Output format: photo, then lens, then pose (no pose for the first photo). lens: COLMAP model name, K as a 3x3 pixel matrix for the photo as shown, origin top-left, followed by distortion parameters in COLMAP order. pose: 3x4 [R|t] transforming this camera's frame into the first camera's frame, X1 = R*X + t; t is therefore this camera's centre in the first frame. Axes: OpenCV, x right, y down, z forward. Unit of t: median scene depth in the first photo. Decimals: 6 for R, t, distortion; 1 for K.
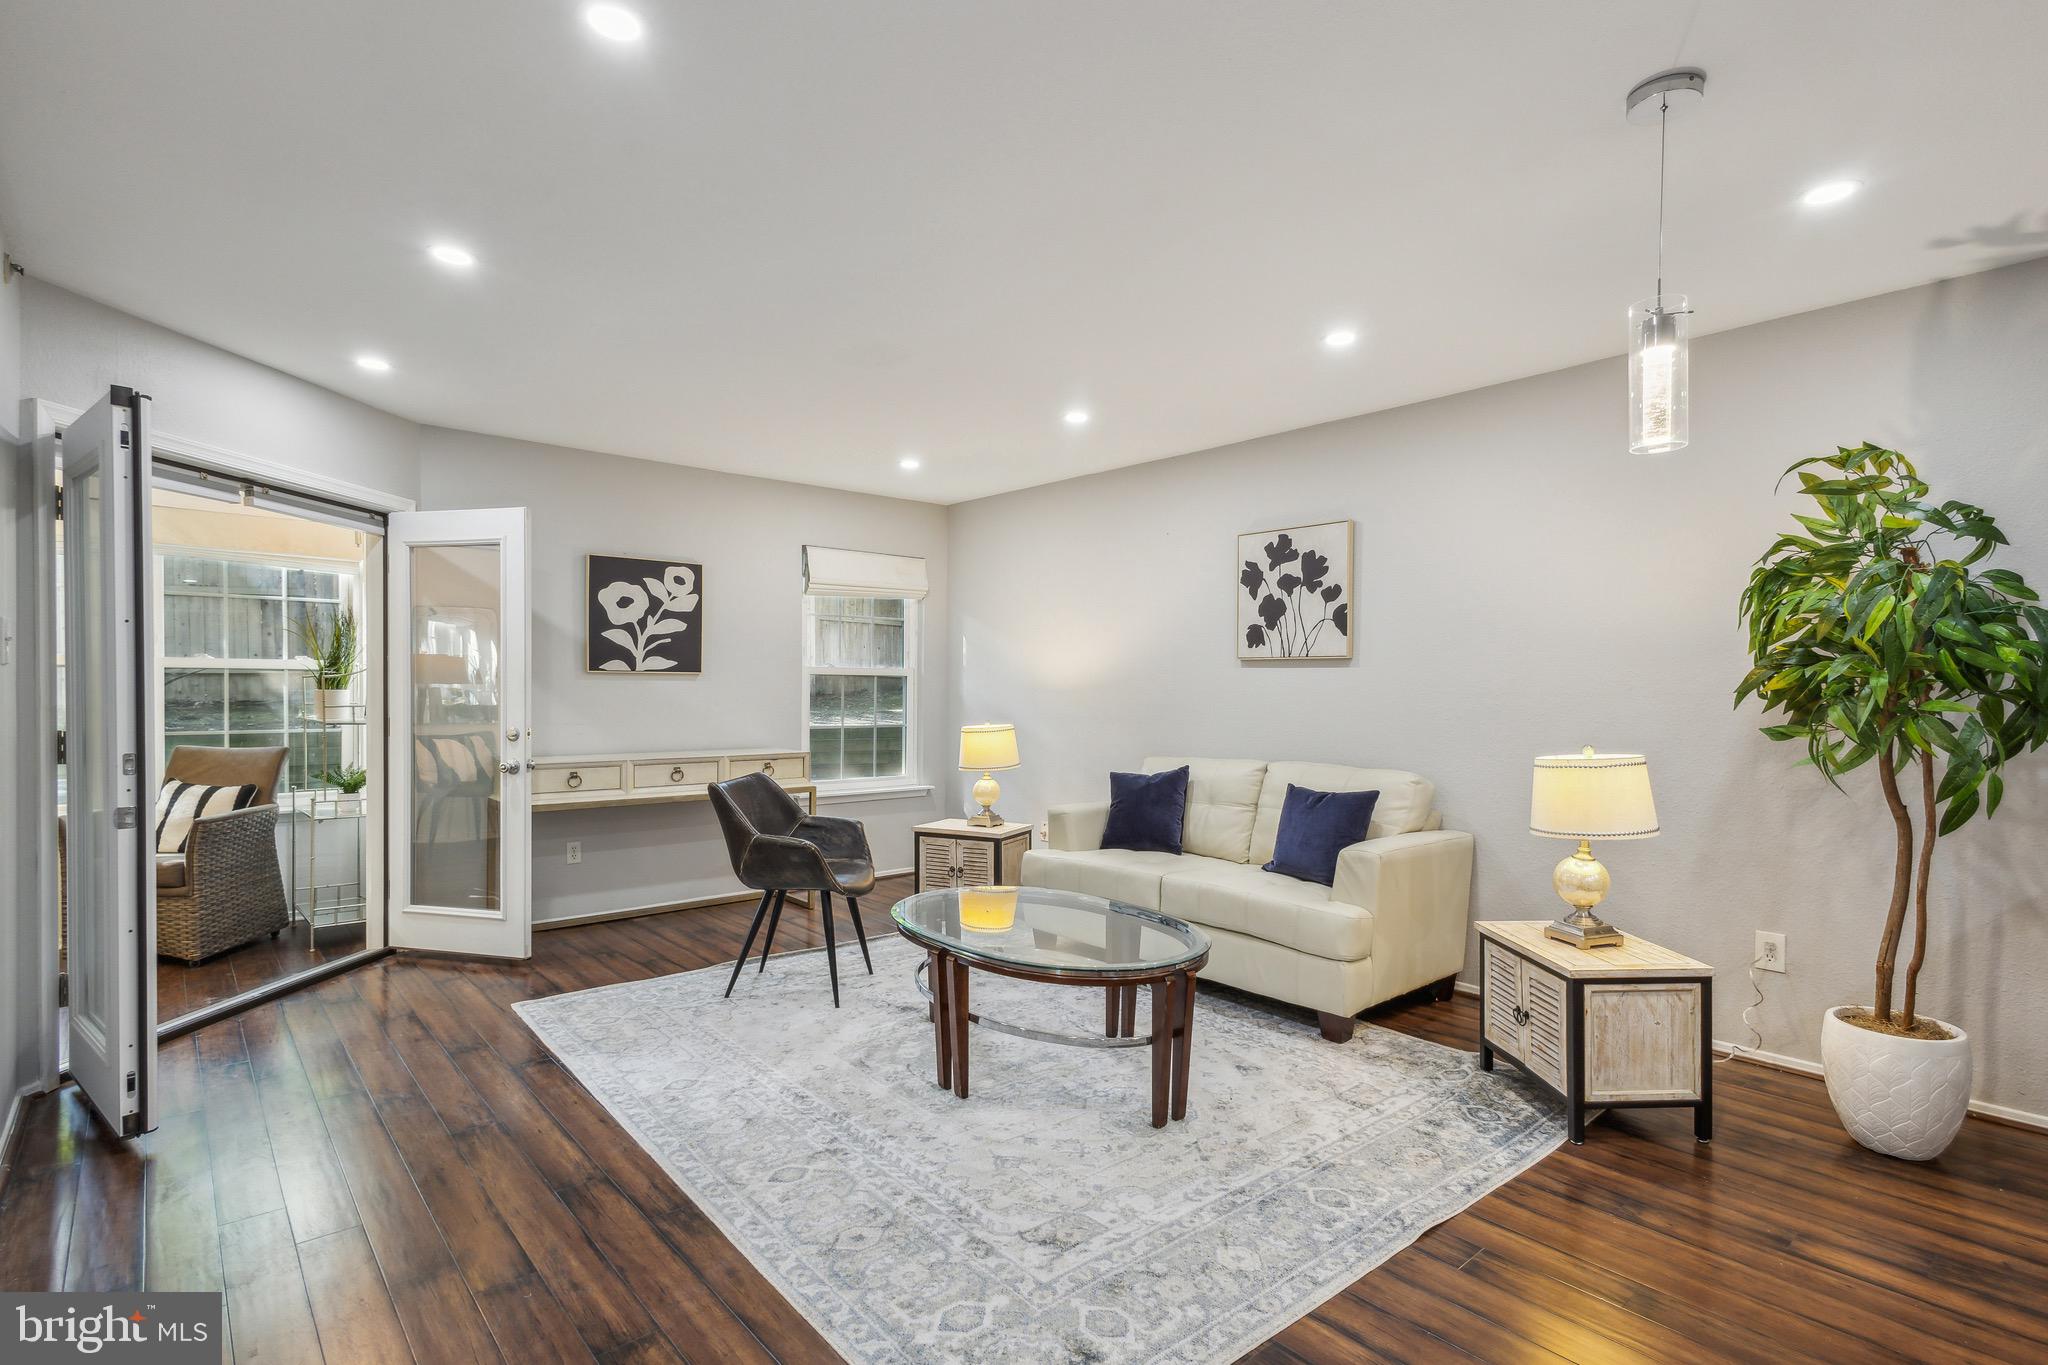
lens RADIAL K [[975.1, 0, 1030.7], [0, 975.1, 705.4], [0, 0, 1]] dist [0.010088, -0.000777]
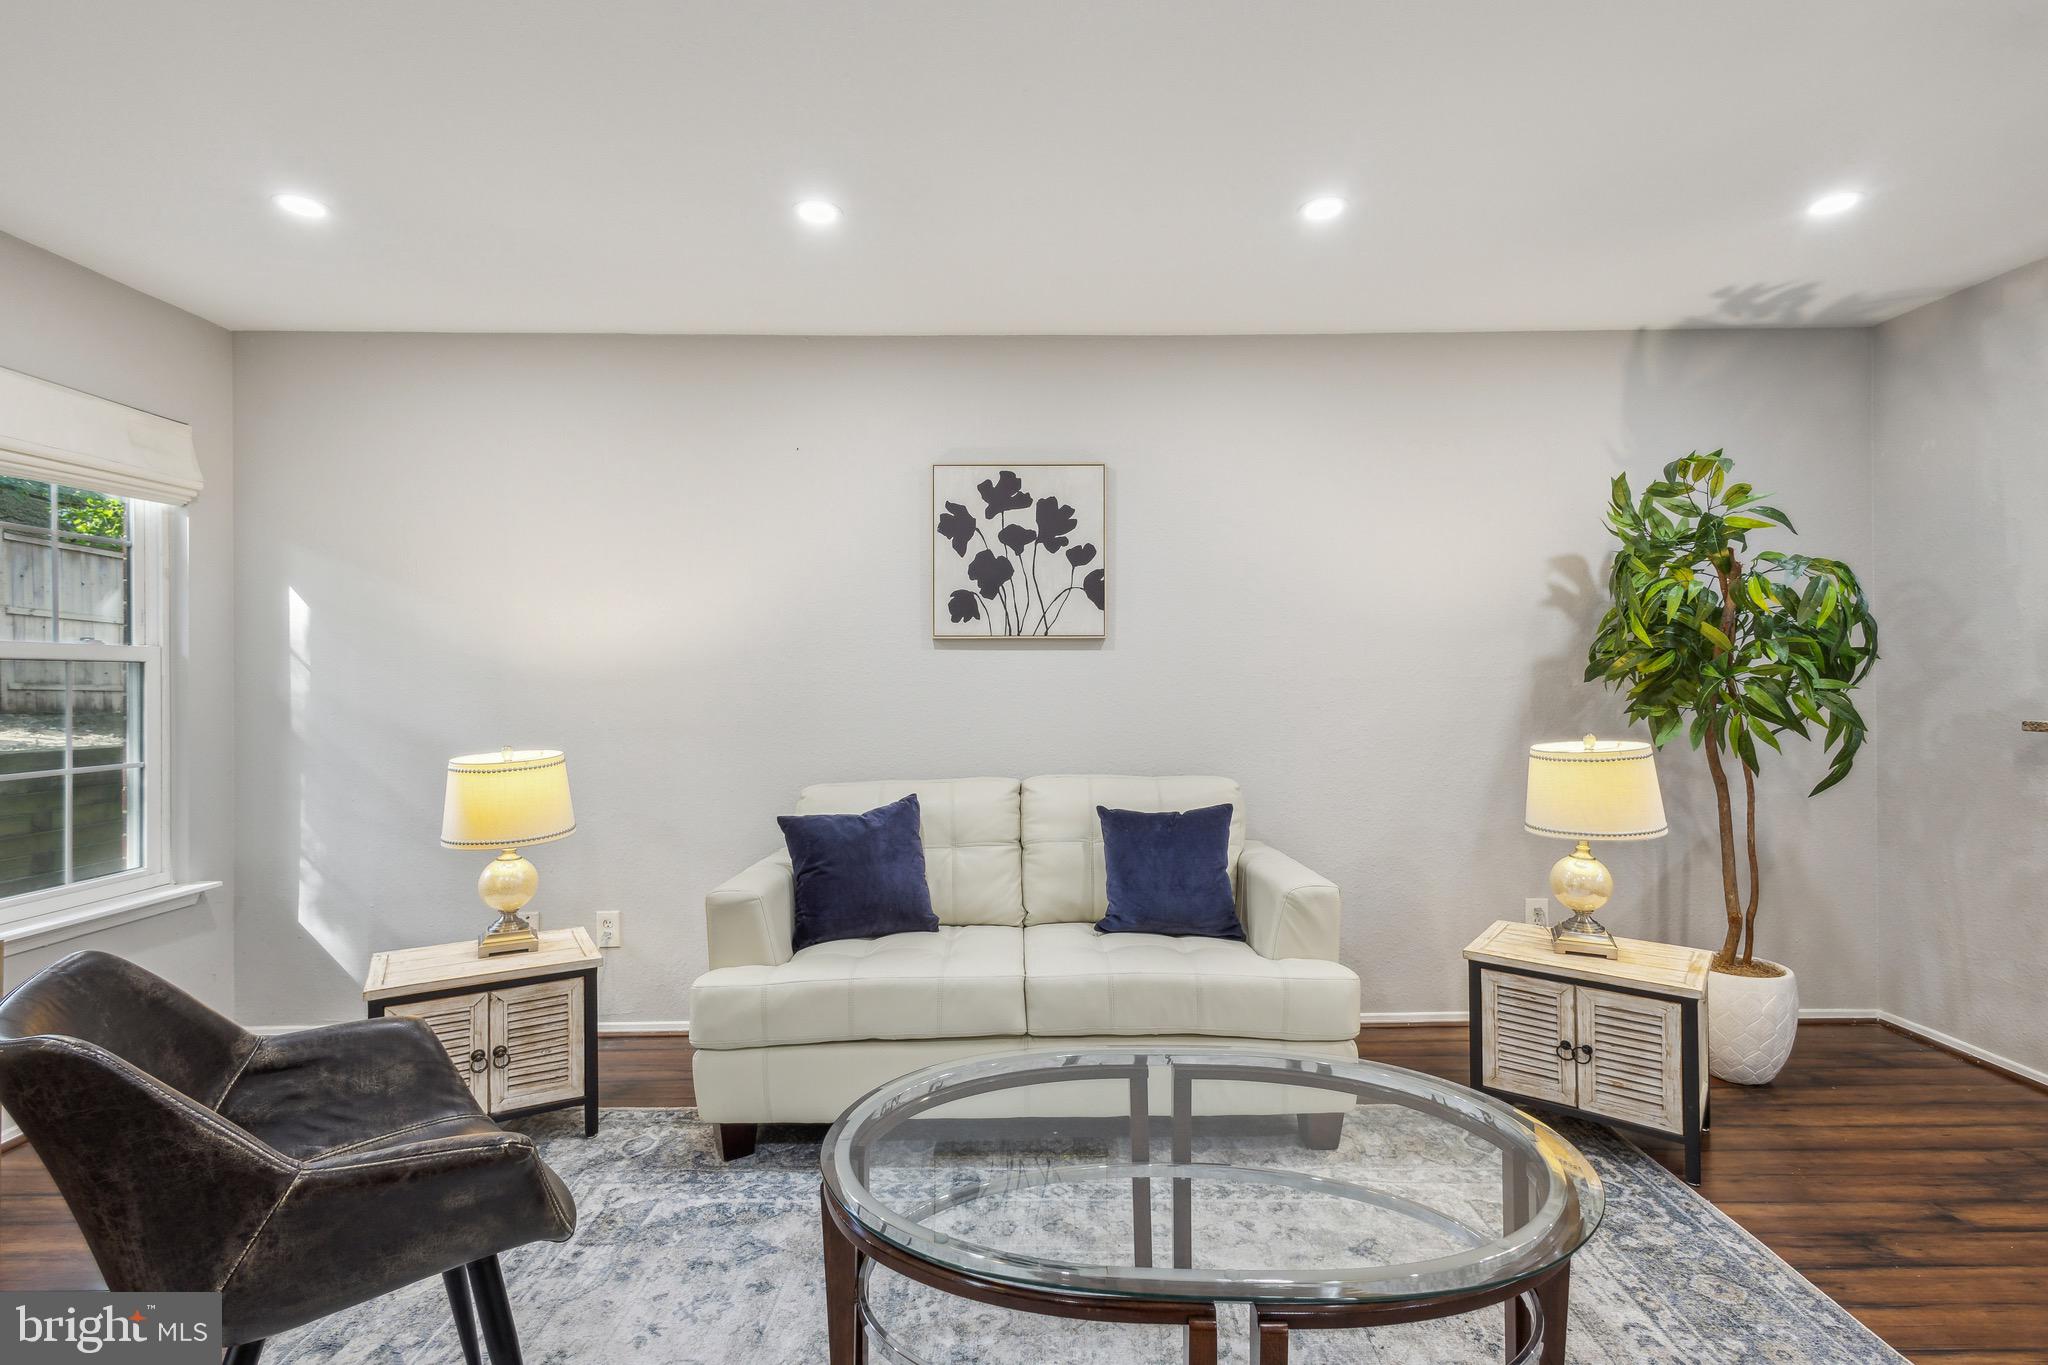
lens RADIAL K [[975.1, 0, 1020.4], [0, 975.1, 672.1], [0, 0, 1]] dist [0.010088, -0.000777]
pose [[0.653755, -0.005734, 0.756685, -0.297885], [0.025705, 0.999562, -0.014634, -0.010753], [-0.756270, 0.029018, 0.653616, 0.507733]]
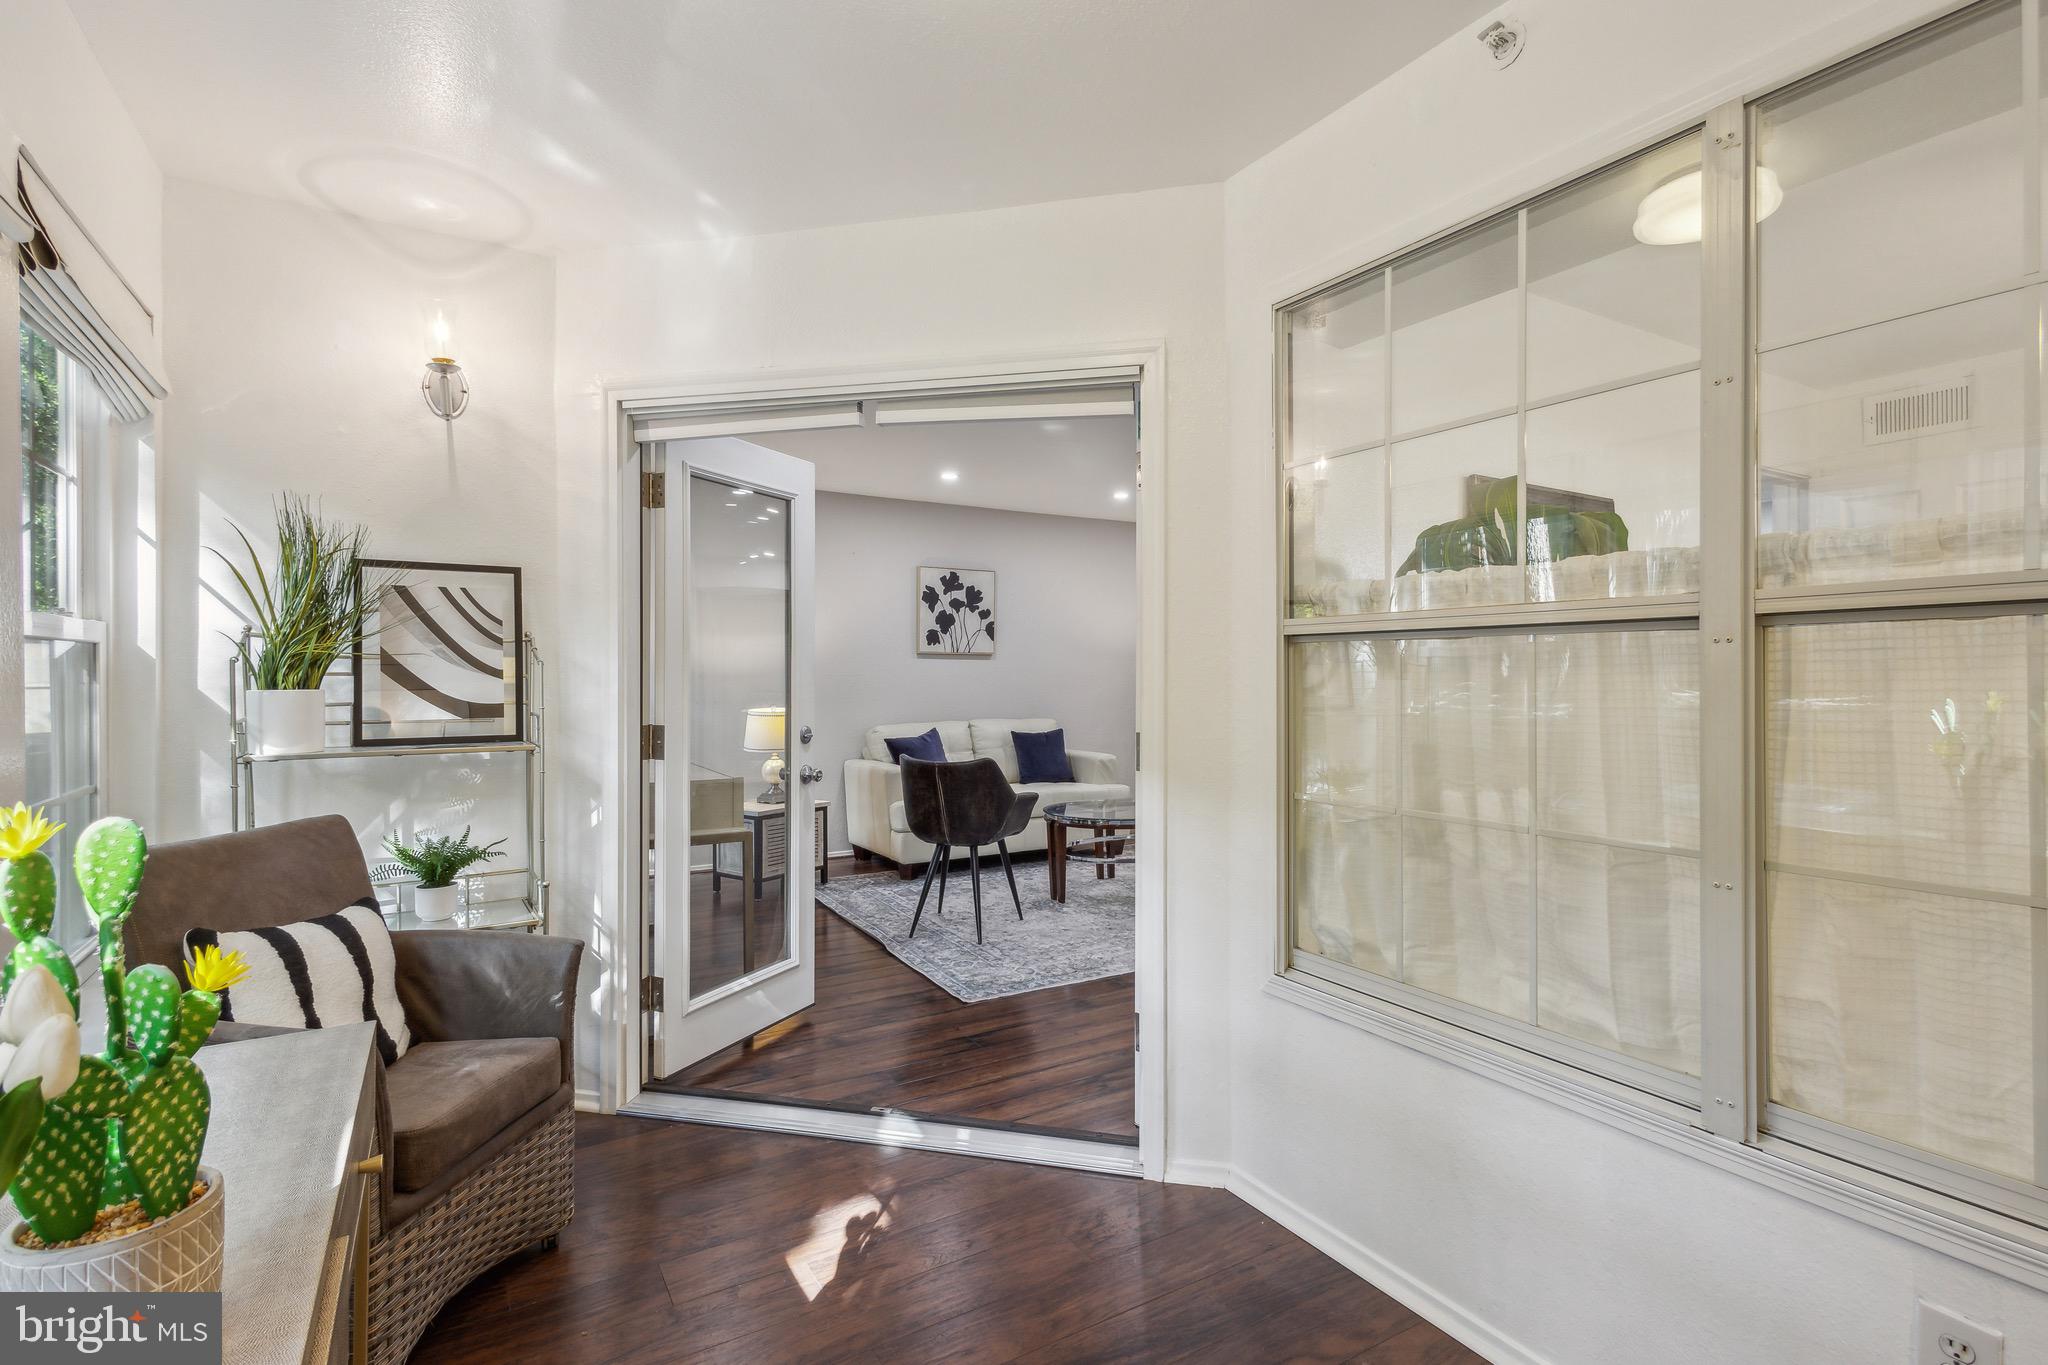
lens RADIAL K [[975.1, 0, 1020.1], [0, 975.1, 675.2], [0, 0, 1]] dist [0.010088, -0.000777]
pose [[0.175647, -0.009744, 0.984405, -1.216692], [0.019817, 0.999783, 0.006360, -0.021741], [-0.984254, 0.018391, 0.175802, 0.629978]]
